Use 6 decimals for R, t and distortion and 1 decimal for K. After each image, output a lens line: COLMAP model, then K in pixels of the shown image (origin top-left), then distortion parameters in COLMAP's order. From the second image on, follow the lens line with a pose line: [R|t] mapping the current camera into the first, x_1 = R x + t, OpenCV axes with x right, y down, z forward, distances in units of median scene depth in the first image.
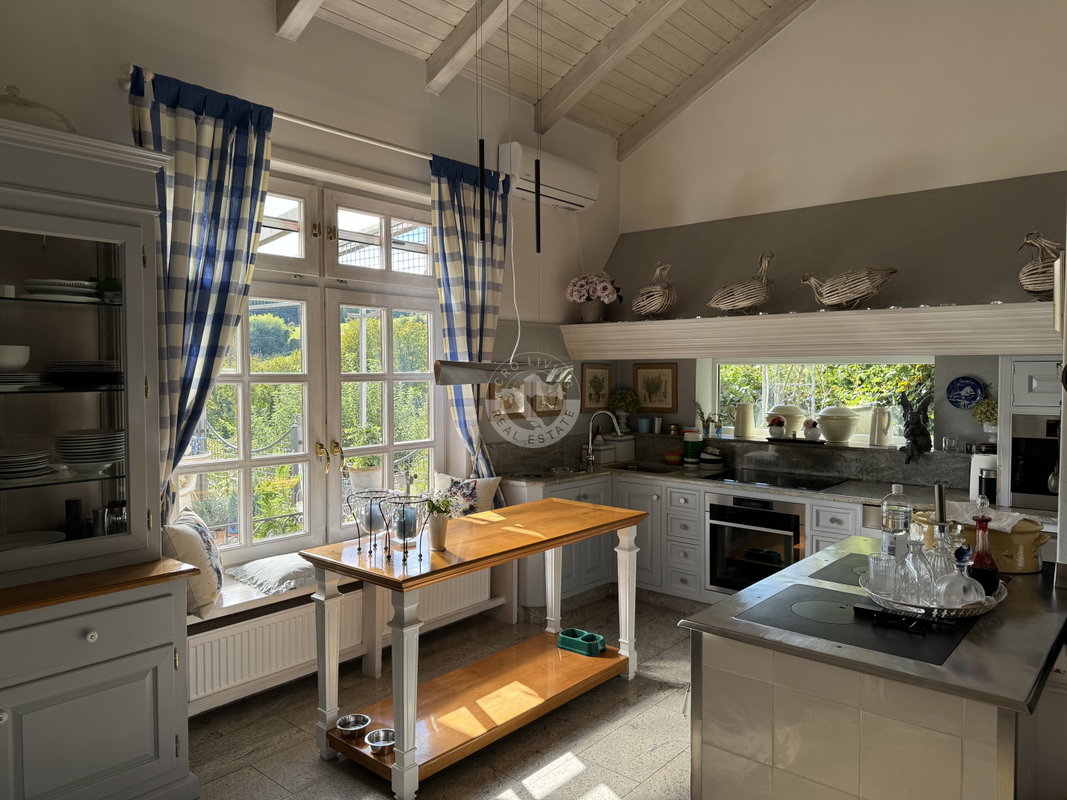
lens RADIAL K [[767.6, 0, 533.5], [0, 767.6, 400.0], [0, 0, 1]] dist [0.044835, -0.000674]
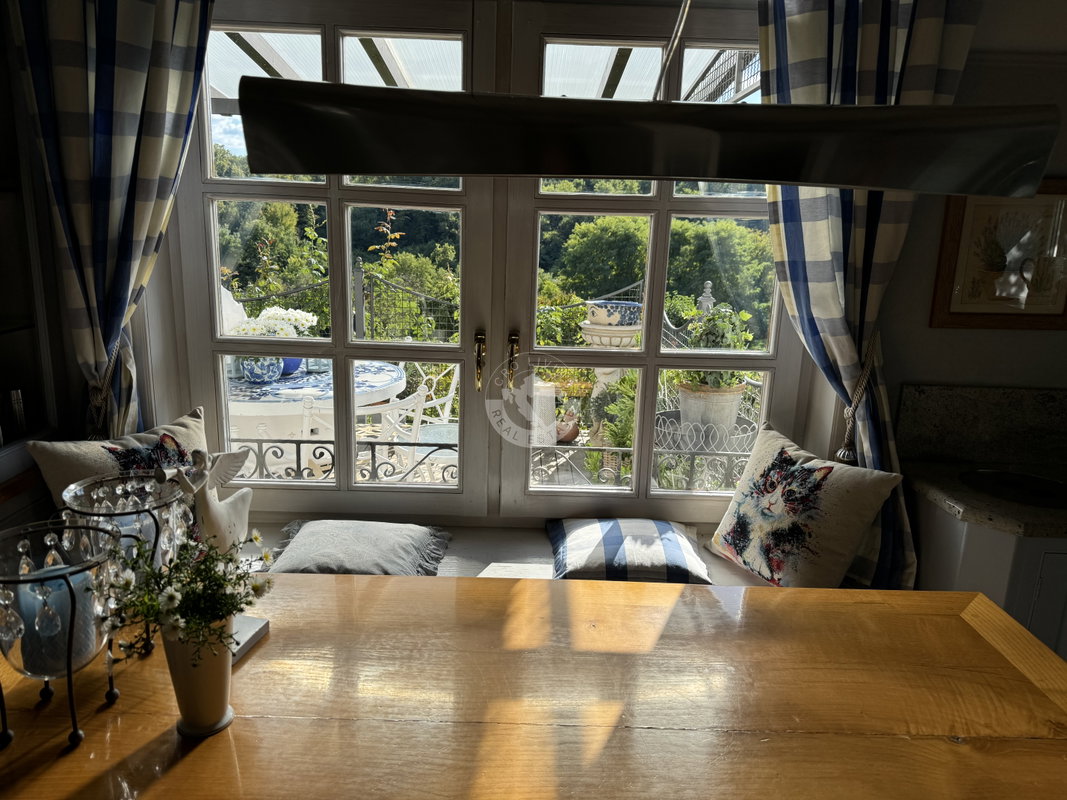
lens RADIAL K [[767.6, 0, 533.5], [0, 767.6, 400.0], [0, 0, 1]] dist [0.044835, -0.000674]
pose [[0.640652, 0.191743, -0.743505, 0.129515], [-0.062074, 0.978082, 0.198751, -0.002351], [0.765318, -0.081178, 0.638512, 0.661535]]
